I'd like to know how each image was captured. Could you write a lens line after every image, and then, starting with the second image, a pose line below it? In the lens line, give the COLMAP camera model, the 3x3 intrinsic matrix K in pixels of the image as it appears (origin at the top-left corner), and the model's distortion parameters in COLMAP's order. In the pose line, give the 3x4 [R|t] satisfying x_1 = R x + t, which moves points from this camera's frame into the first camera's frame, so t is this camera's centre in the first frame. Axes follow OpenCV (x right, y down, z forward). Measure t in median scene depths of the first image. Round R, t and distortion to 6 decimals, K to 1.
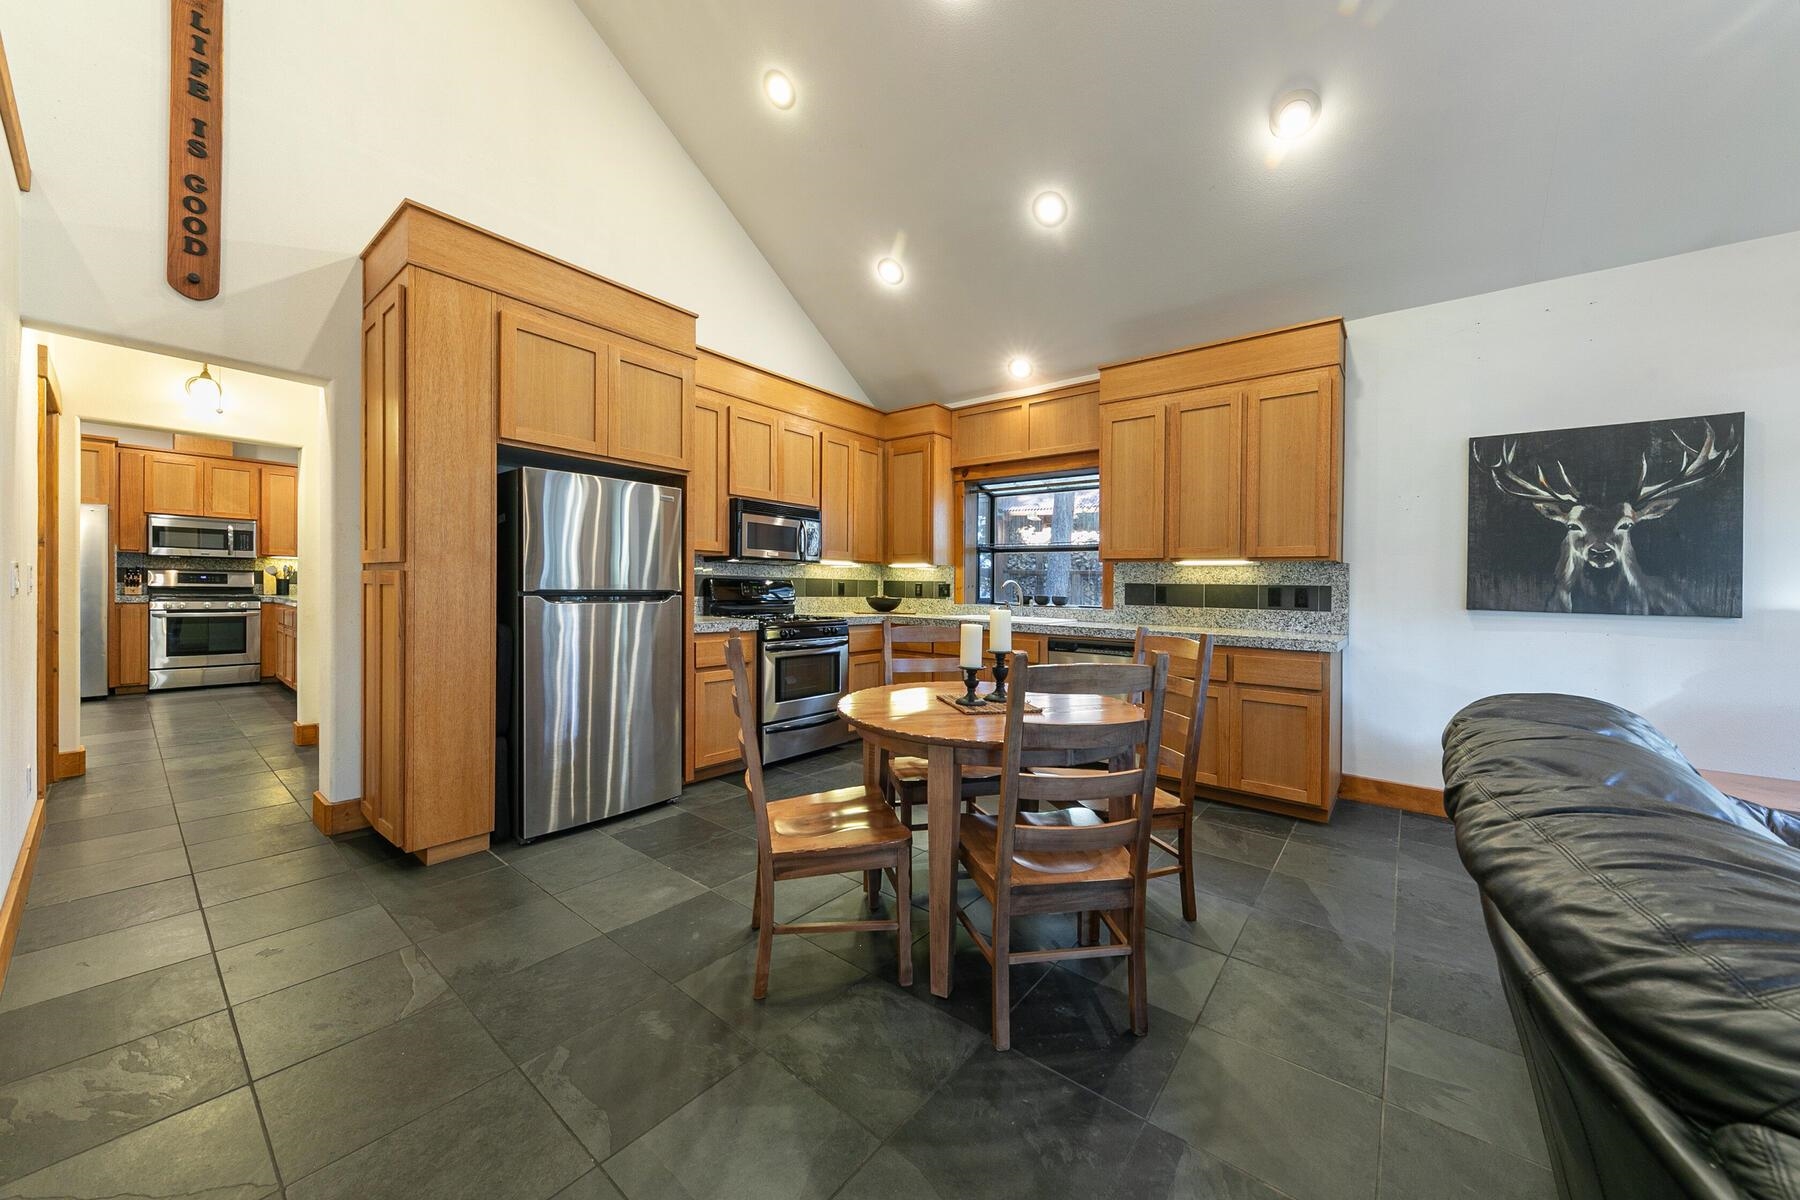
lens RADIAL K [[643.5, 0, 899.2], [0, 643.5, 591.4], [0, 0, 1]] dist [0.029104, -0.009125]
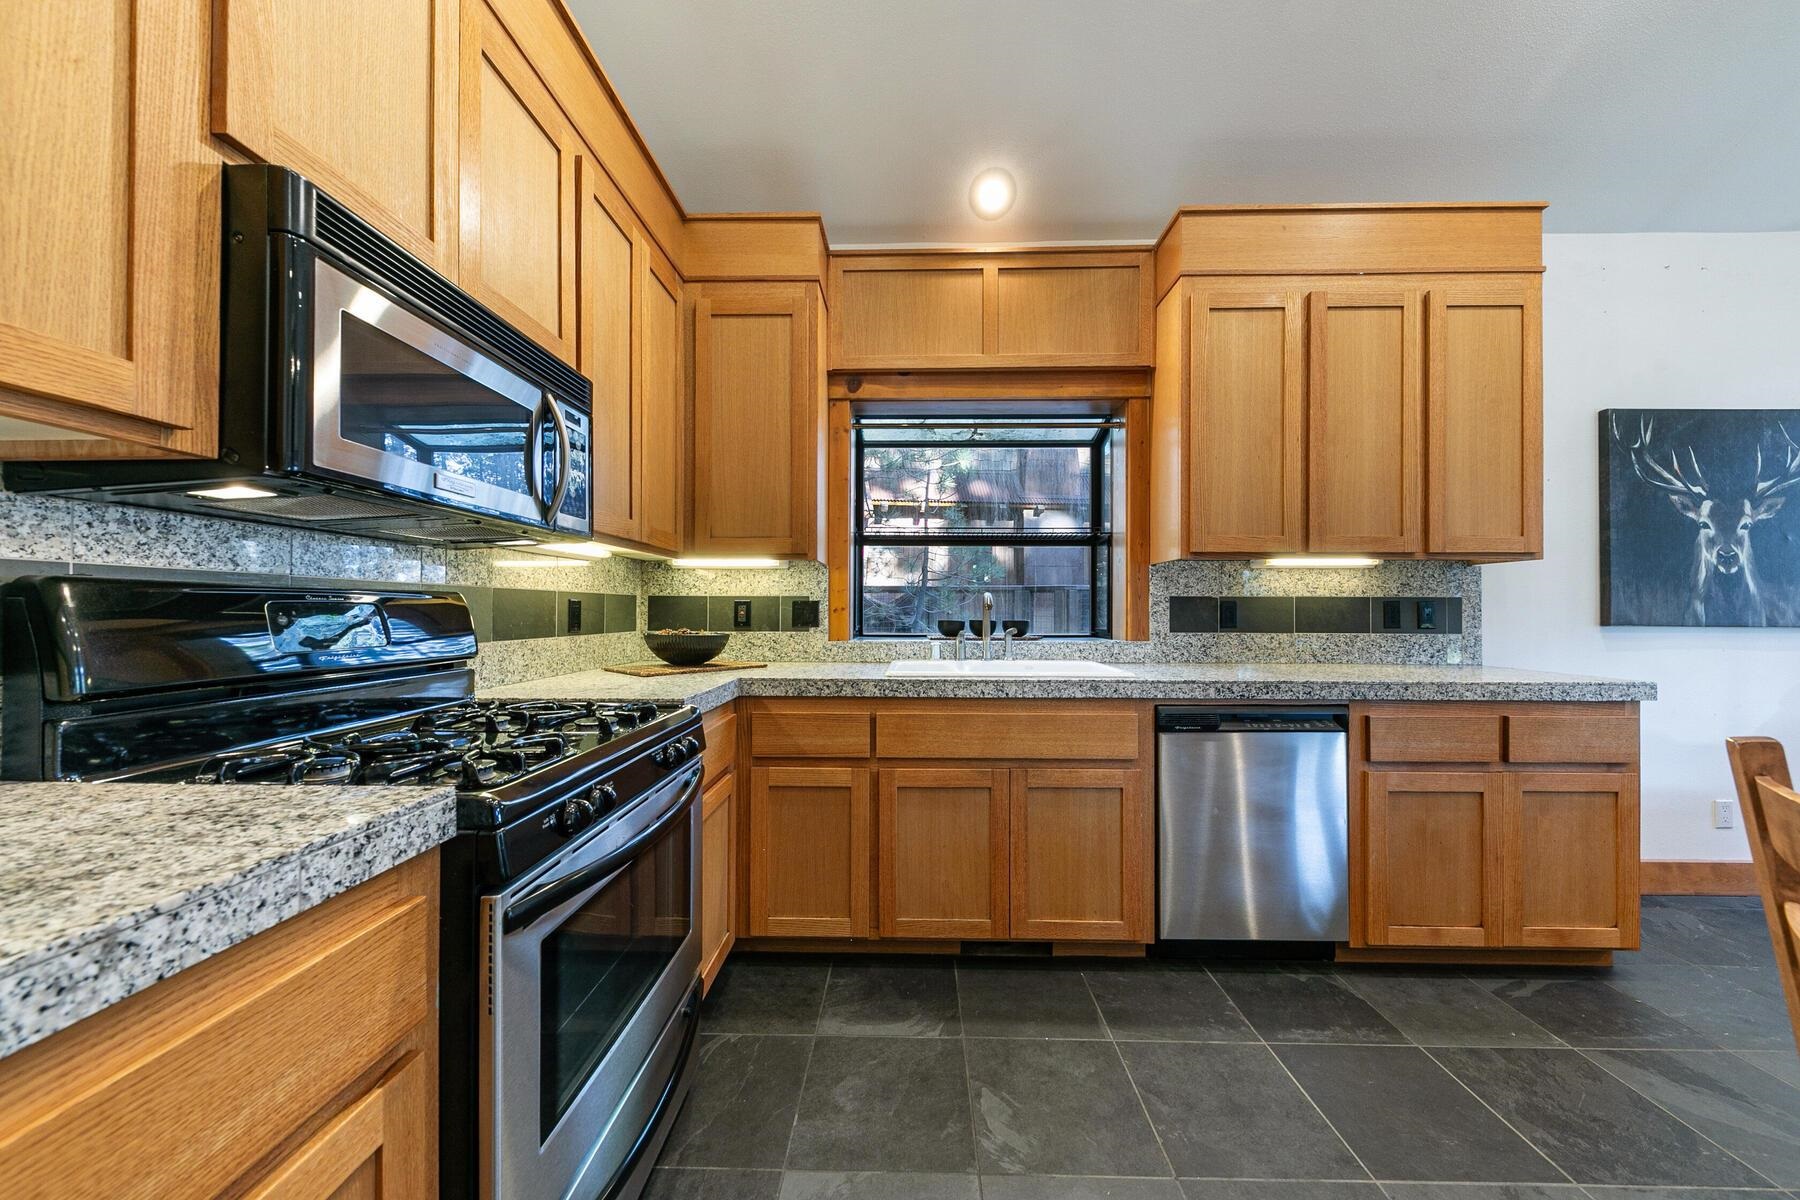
lens RADIAL K [[630.2, 0, 900.0], [0, 630.2, 600.0], [0, 0, 1]] dist [-0.000516, -0.000166]
pose [[0.794338, -0.007281, 0.607432, -0.219085], [0.017241, 0.999796, -0.010562, -0.008073], [-0.607231, 0.018863, 0.794301, 0.737812]]
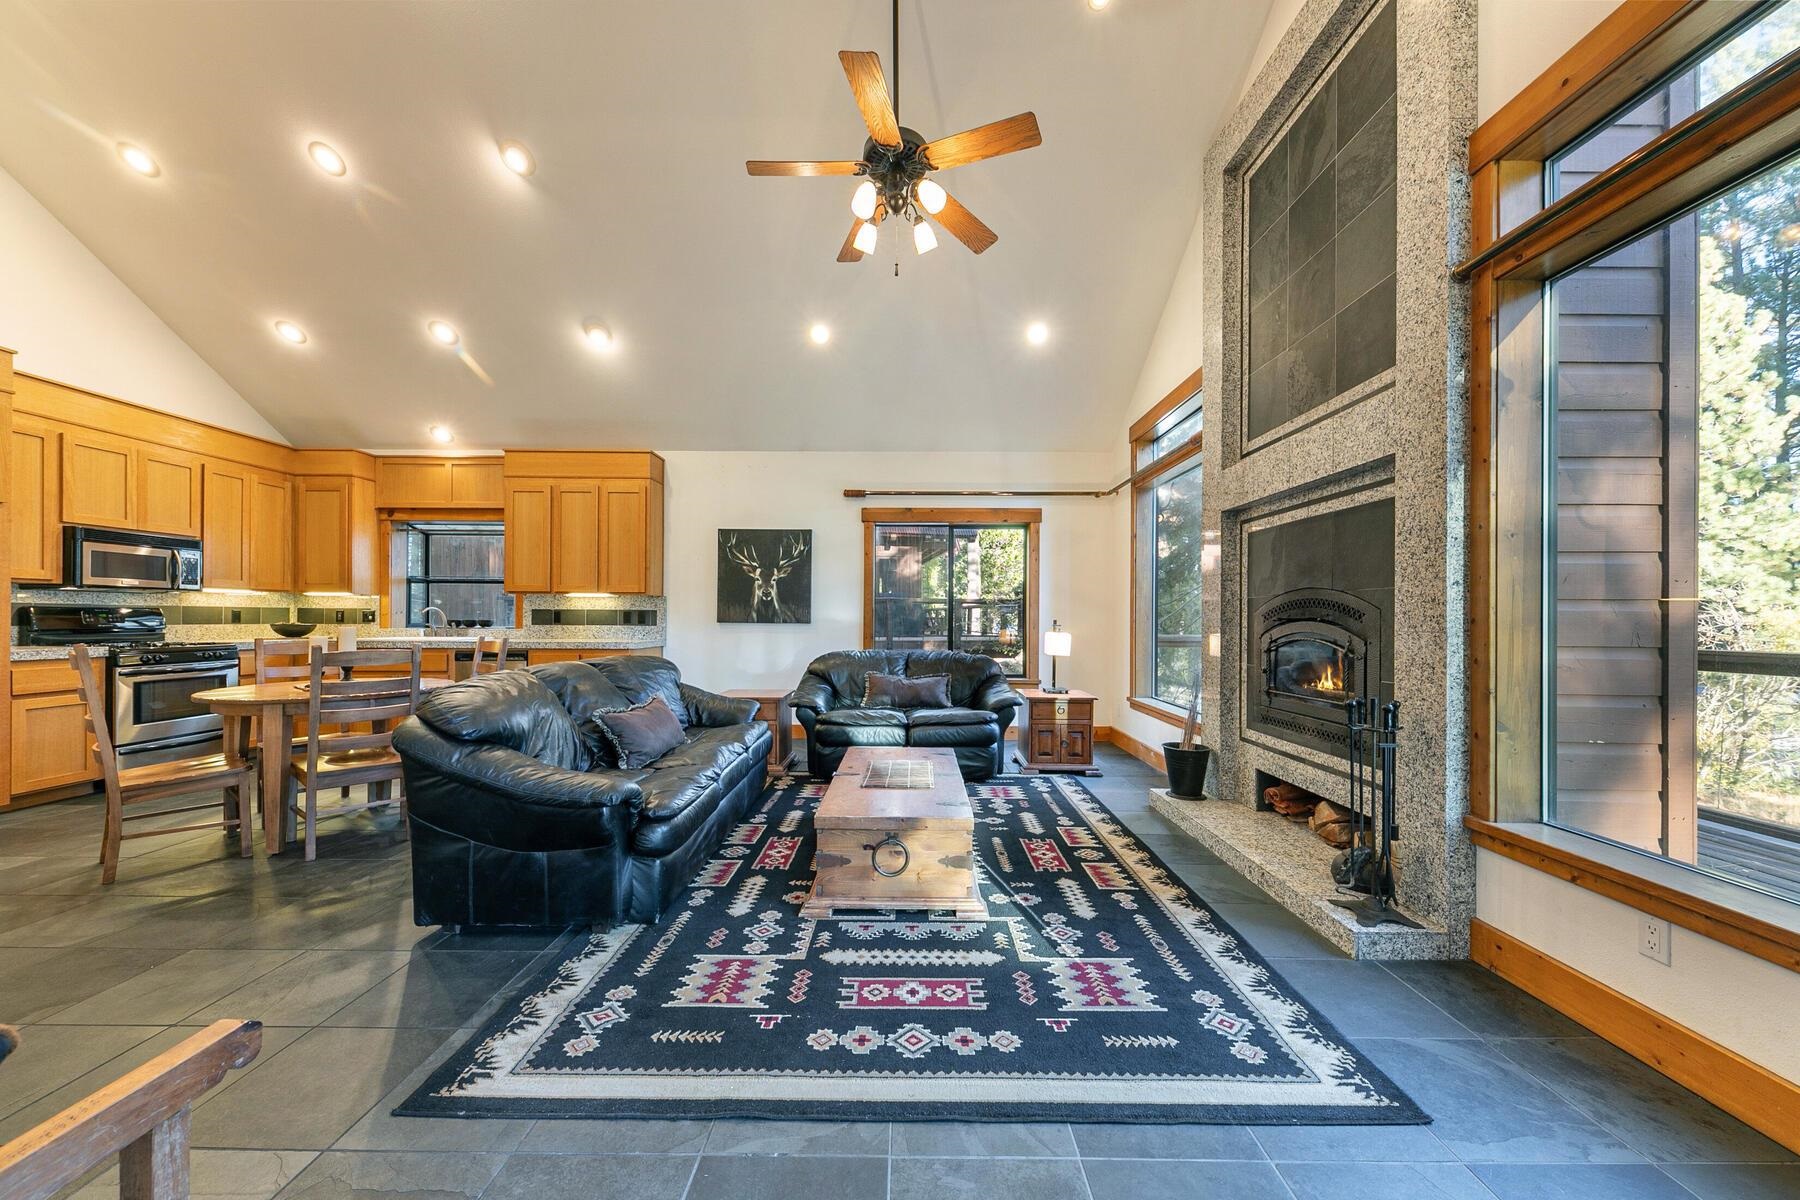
lens RADIAL K [[641.2, 0, 908.5], [0, 641.2, 608.7], [0, 0, 1]] dist [0.000397, -0.000160]
pose [[0.779885, -0.005447, 0.625899, 0.133815], [0.013519, 0.999875, -0.008143, 0.008508], [-0.625777, 0.014812, 0.779862, -0.582306]]
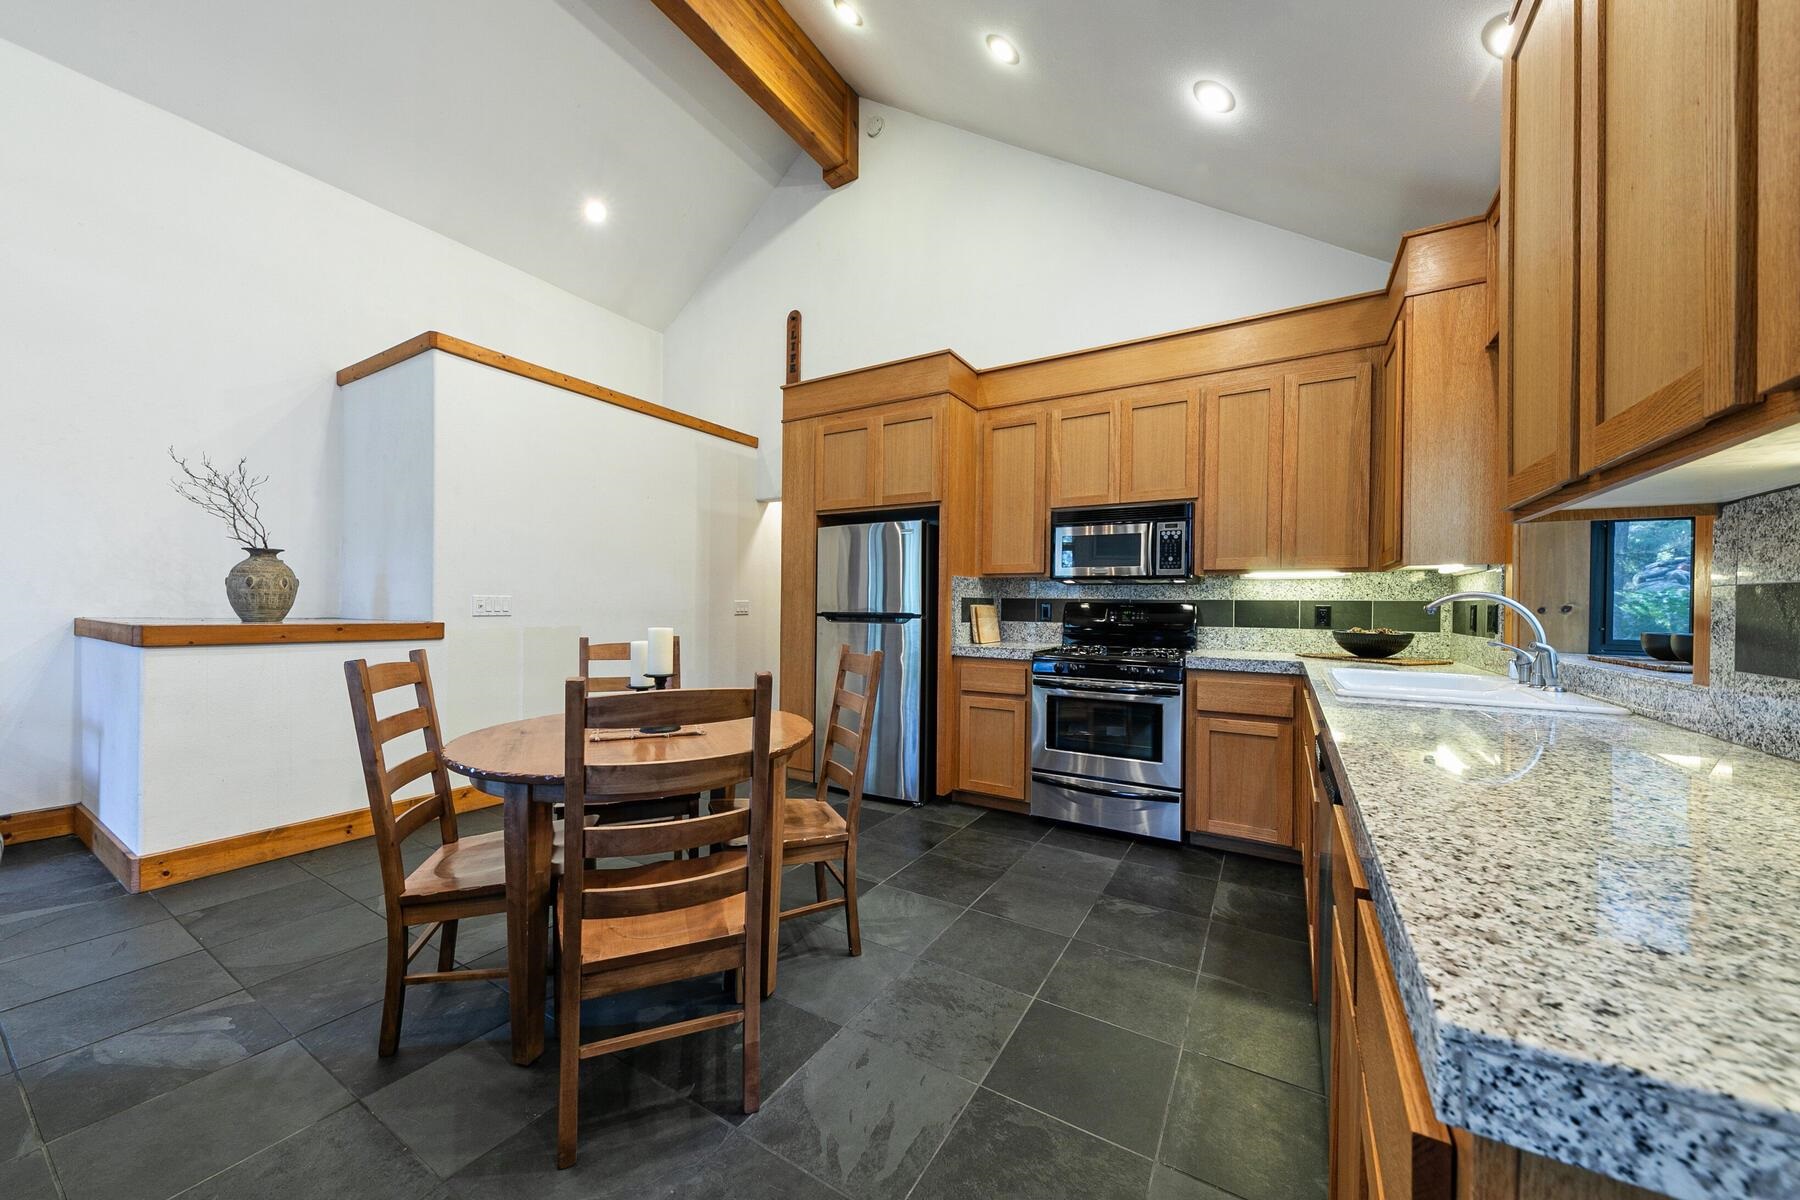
lens RADIAL K [[630.2, 0, 900.0], [0, 630.2, 600.0], [0, 0, 1]] dist [-0.000516, -0.000166]
pose [[0.139654, -0.026700, -0.989840, 0.585889], [-0.015295, 0.999459, -0.029118, 0.006067], [0.990082, 0.019206, 0.139170, 0.684002]]
